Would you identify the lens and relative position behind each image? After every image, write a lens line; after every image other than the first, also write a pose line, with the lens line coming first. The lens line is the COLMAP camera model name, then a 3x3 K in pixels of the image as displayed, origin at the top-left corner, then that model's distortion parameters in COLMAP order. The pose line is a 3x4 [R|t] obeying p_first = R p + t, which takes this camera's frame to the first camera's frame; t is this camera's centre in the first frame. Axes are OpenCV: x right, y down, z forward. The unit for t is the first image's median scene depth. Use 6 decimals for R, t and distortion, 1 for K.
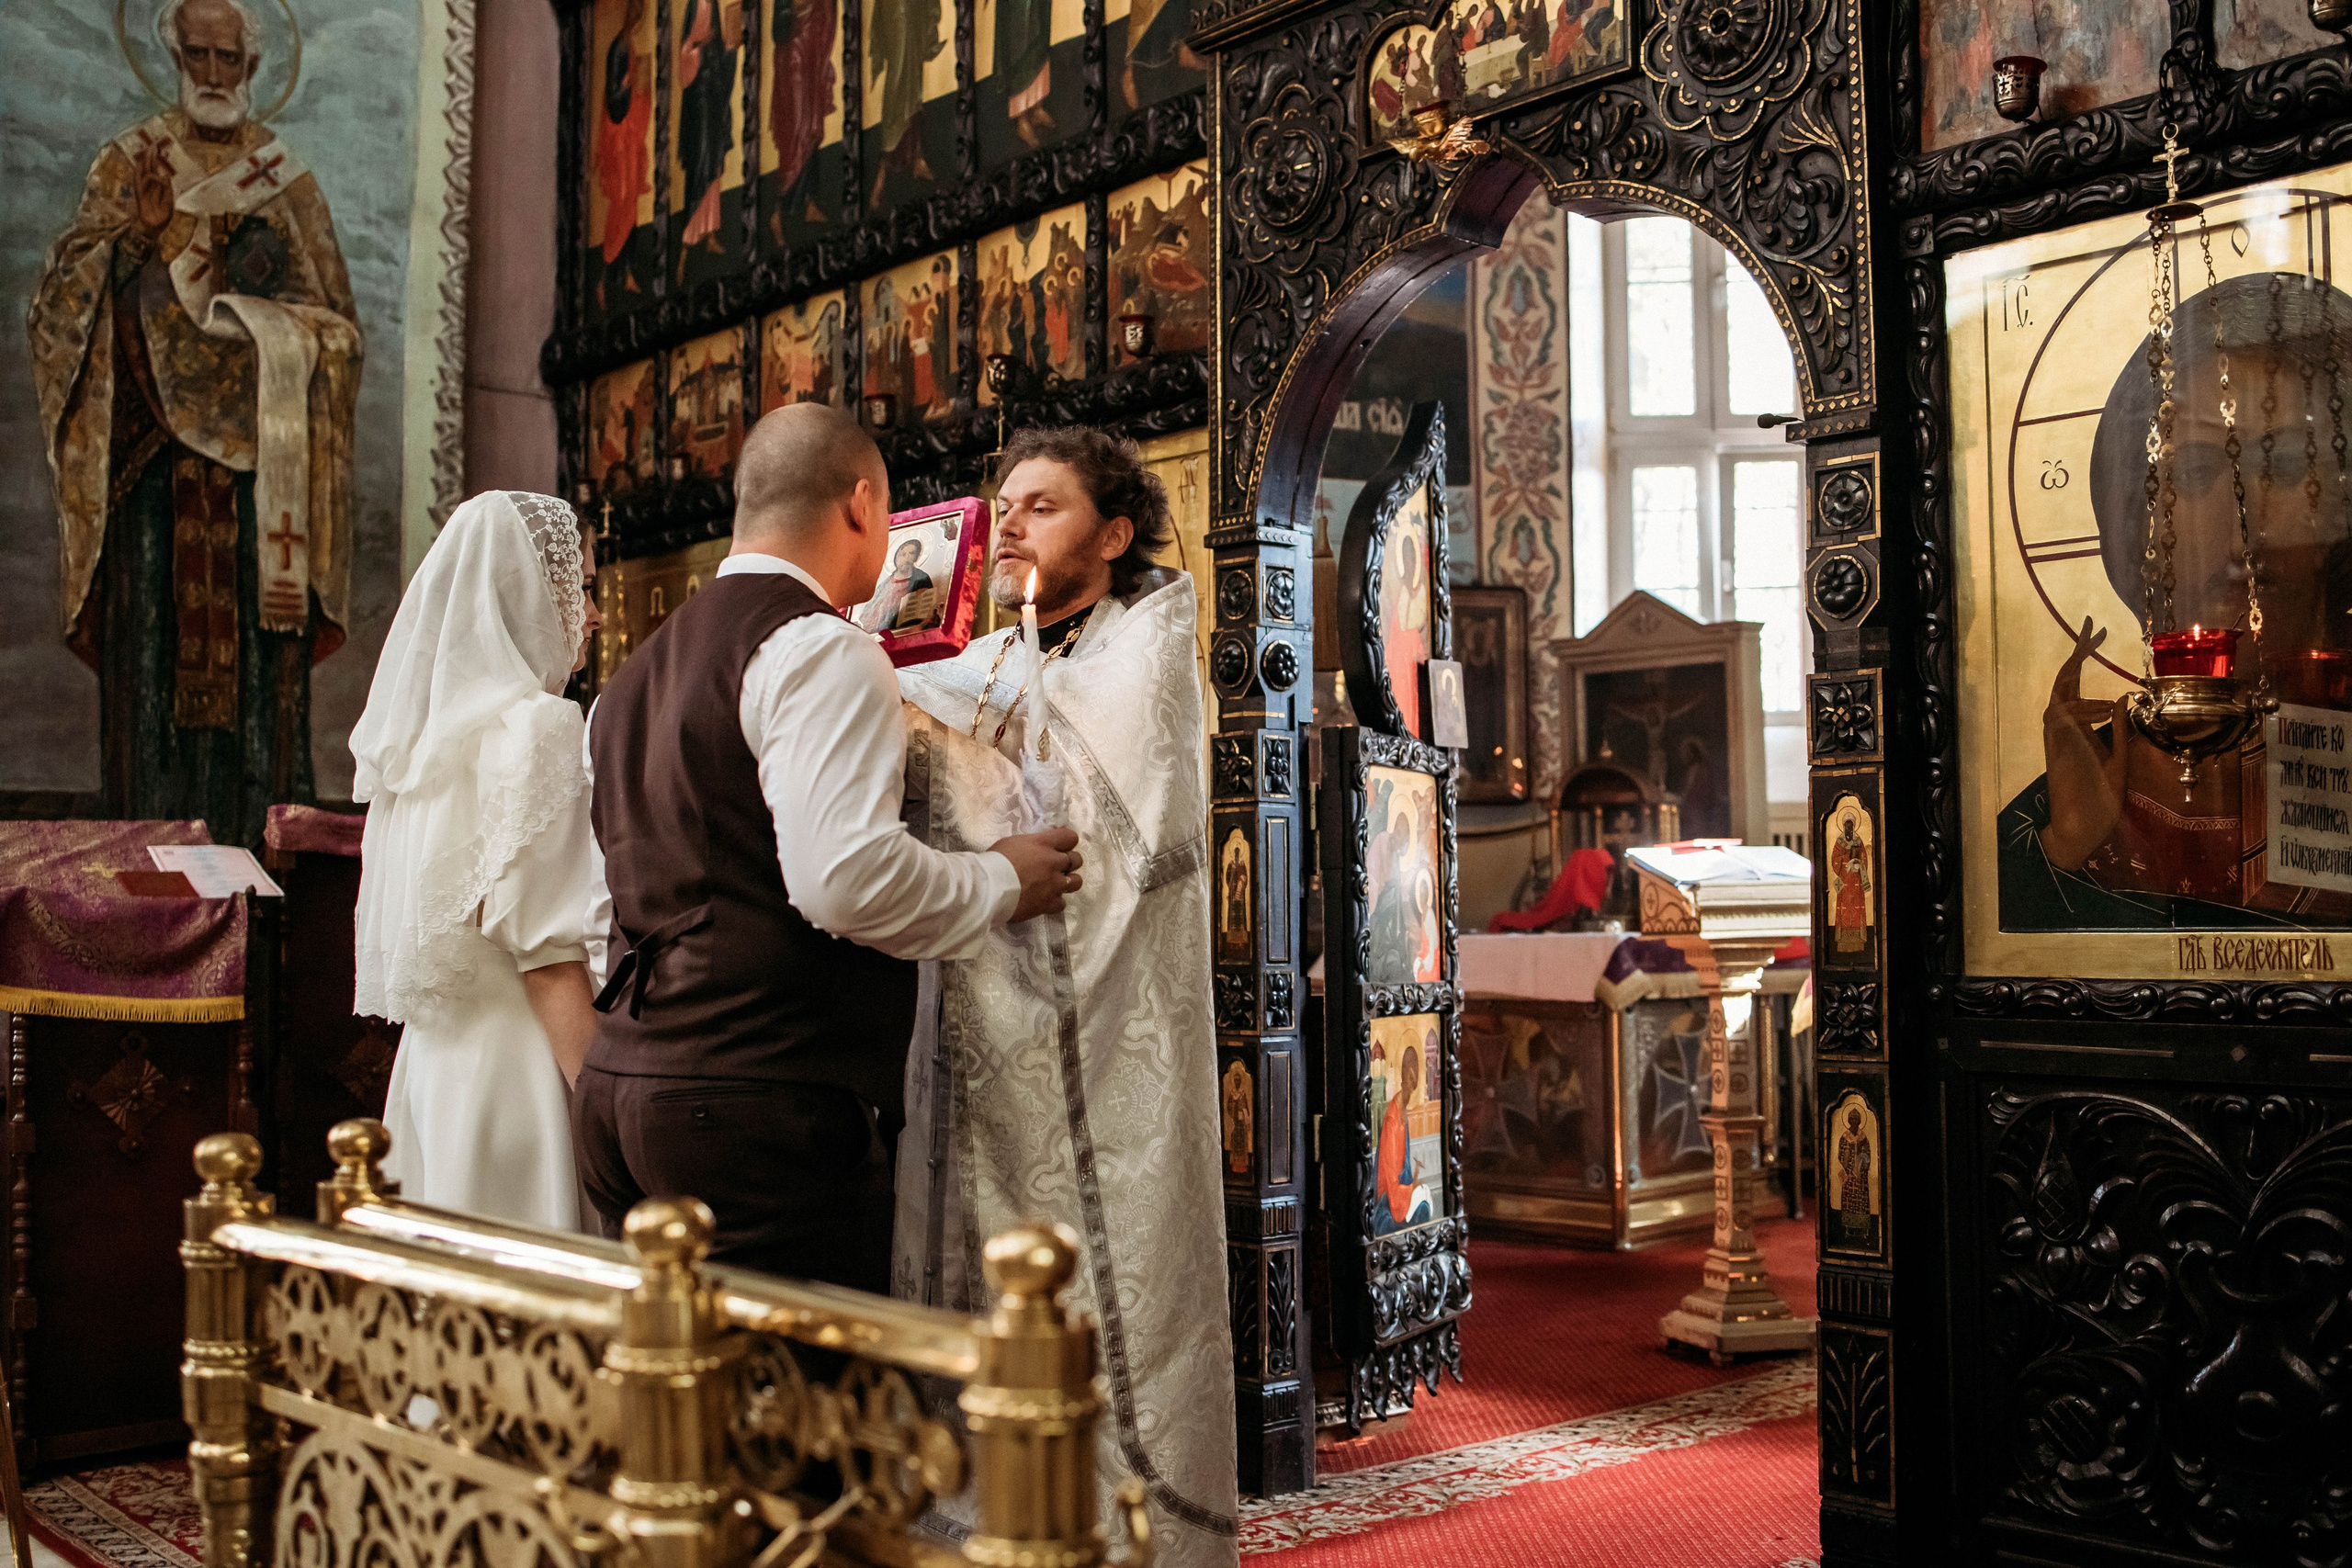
lens RADIAL K [[2242.8, 0, 1168.8], [0, 2242.8, 796.4], [0, 0, 1]] dist [-0.092885, 0.020118]
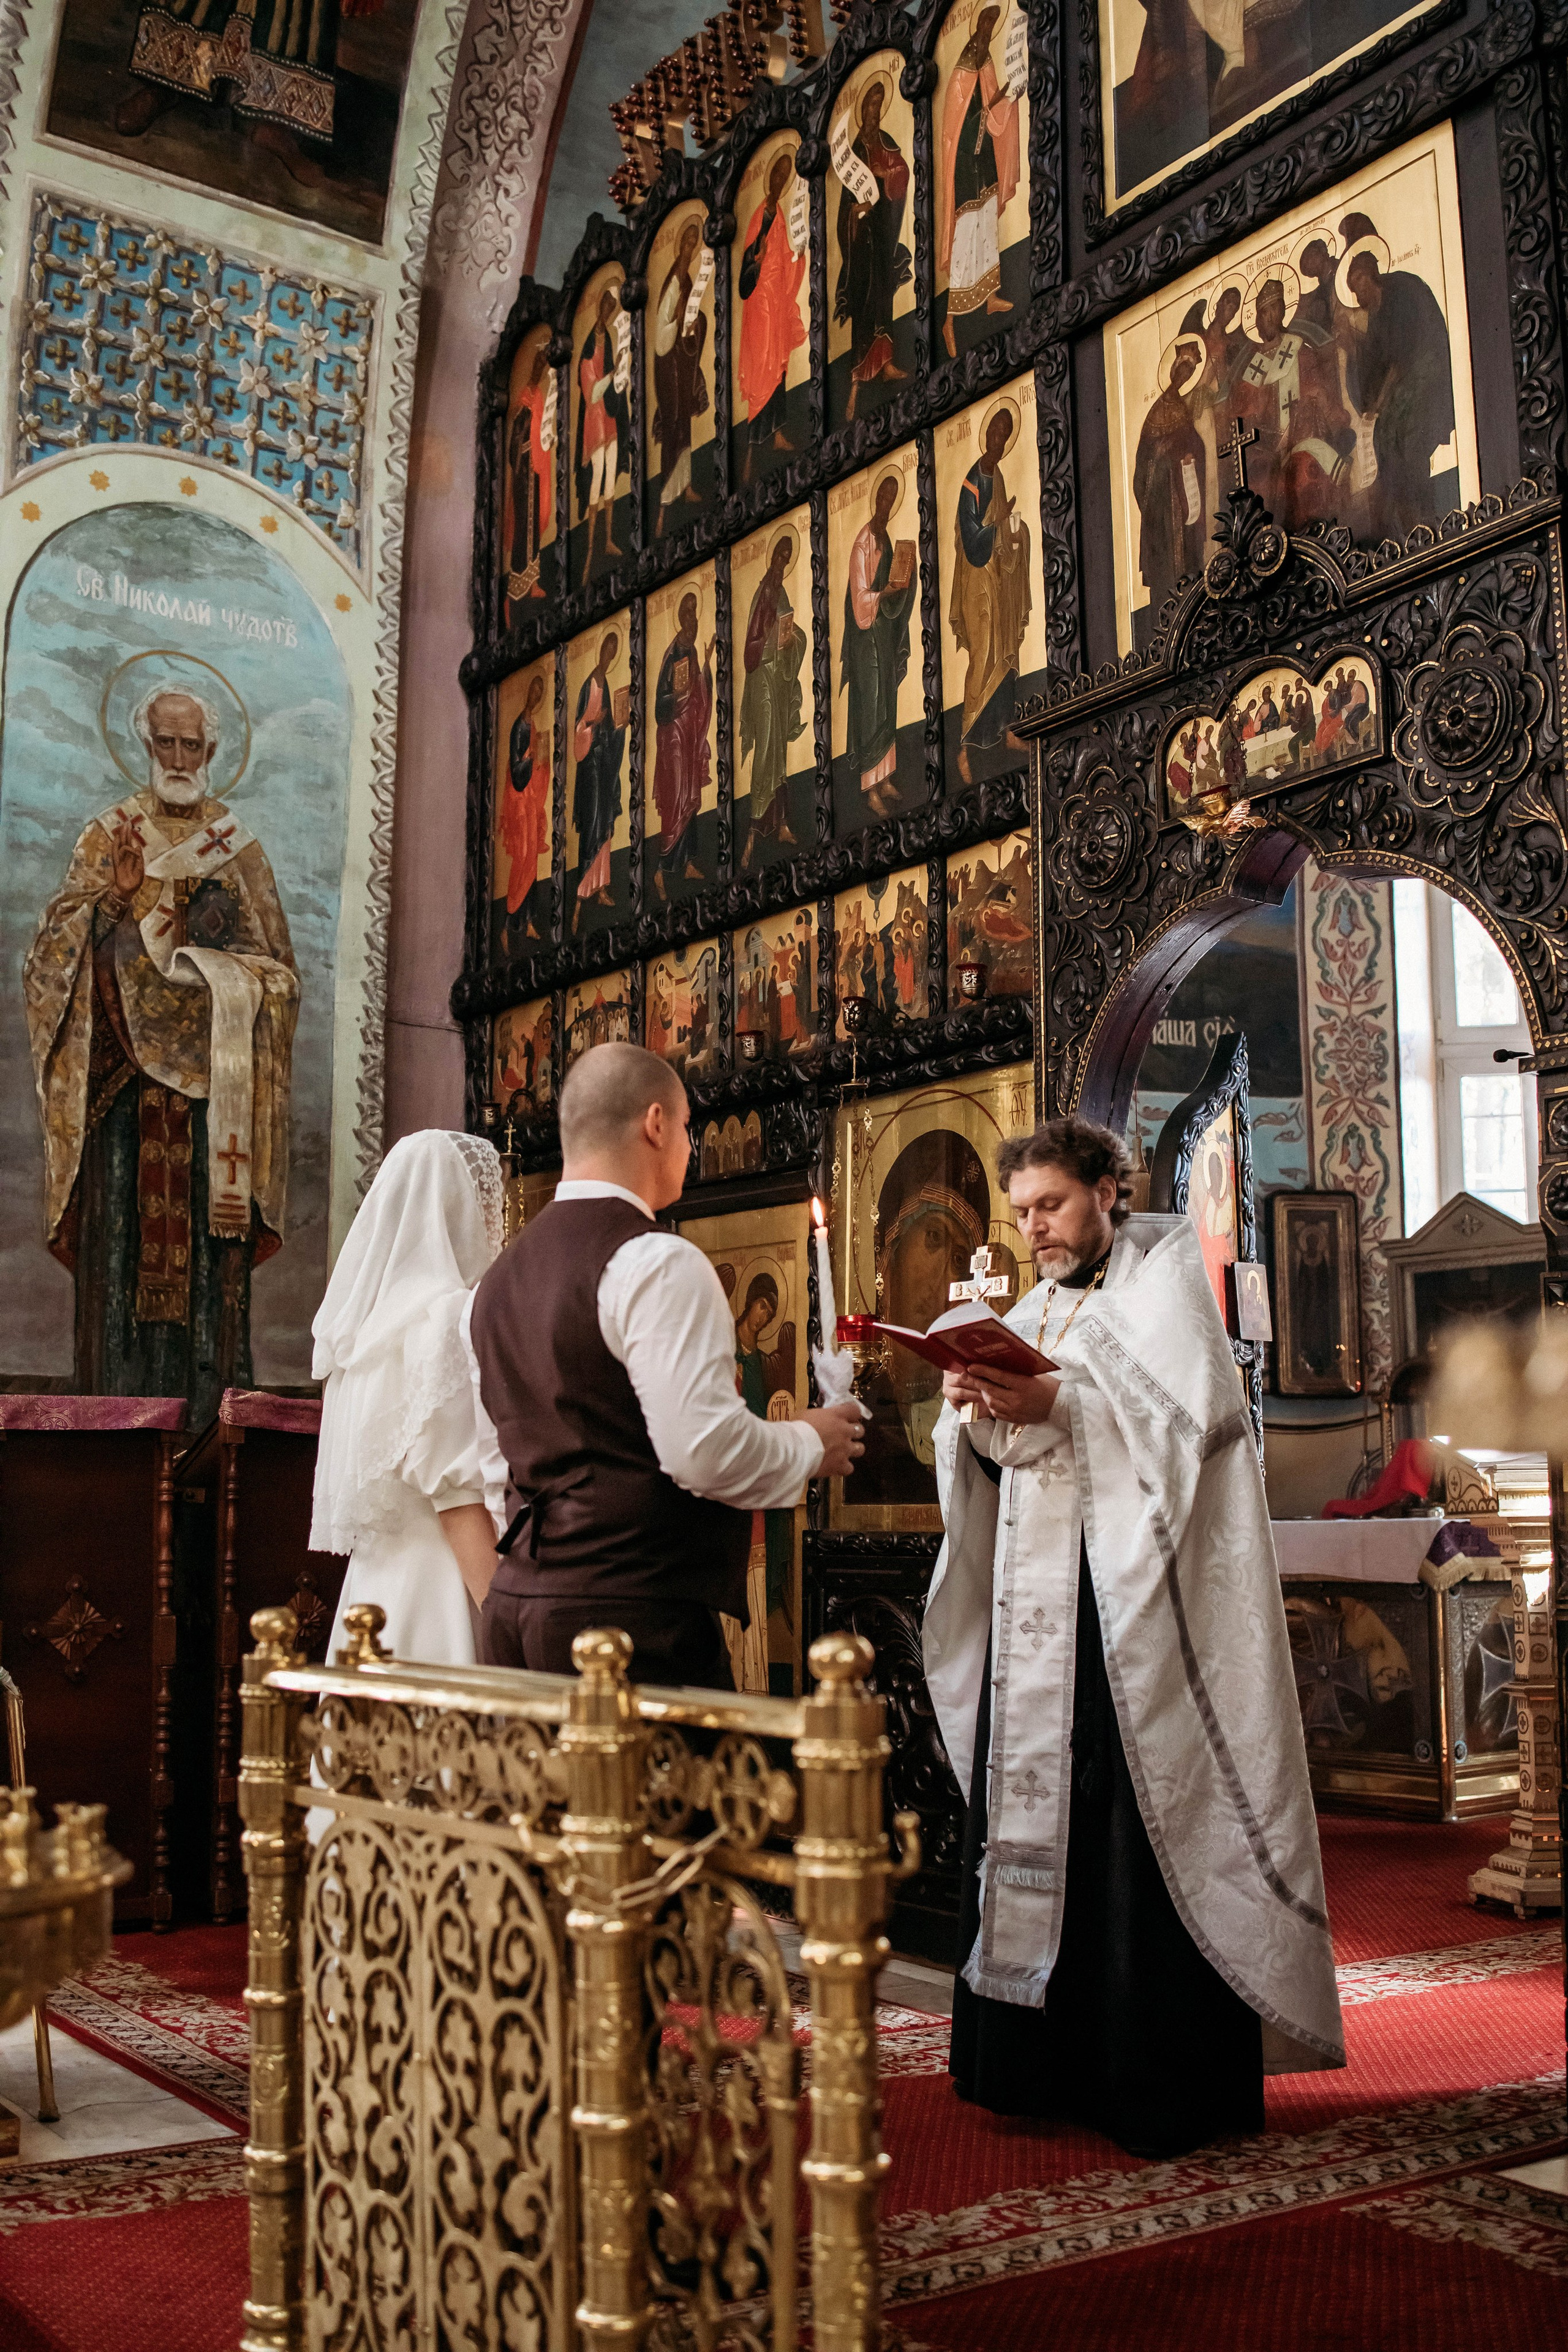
lens RADIAL K [[2276.6, 0, 672.2], [0, 2276.6, 1175.8], [0, 0, 1]] dist [-0.128085, 0.003988]
pose [[0.986697, -0.008832, -0.162327, 0.019827], [-0.007122, 0.995216, -0.097436, 0.007193], [0.162411, 0.097296, 0.981914, -0.143192]]
